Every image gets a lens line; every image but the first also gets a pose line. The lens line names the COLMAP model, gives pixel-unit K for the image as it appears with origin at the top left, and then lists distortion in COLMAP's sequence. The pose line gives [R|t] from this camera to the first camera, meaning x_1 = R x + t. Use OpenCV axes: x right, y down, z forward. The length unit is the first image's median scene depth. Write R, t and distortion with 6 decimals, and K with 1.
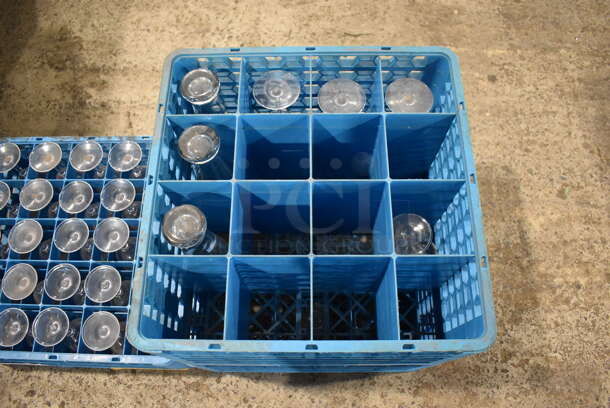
lens RADIAL K [[485.5, 0, 305.0], [0, 485.5, 204.0], [0, 0, 1]] dist [-0.061505, 0.003088]
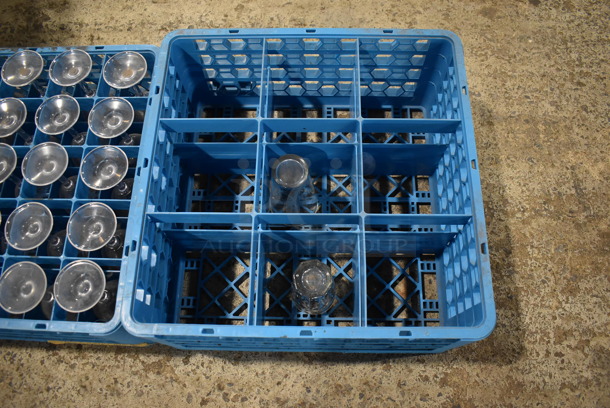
lens RADIAL K [[485.5, 0, 305.0], [0, 485.5, 204.0], [0, 0, 1]] dist [-0.061505, 0.003088]
pose [[0.999756, 0.021002, 0.006910, 0.000260], [-0.021166, 0.999475, 0.024518, 0.087369], [-0.006392, -0.024658, 0.999676, 0.219947]]
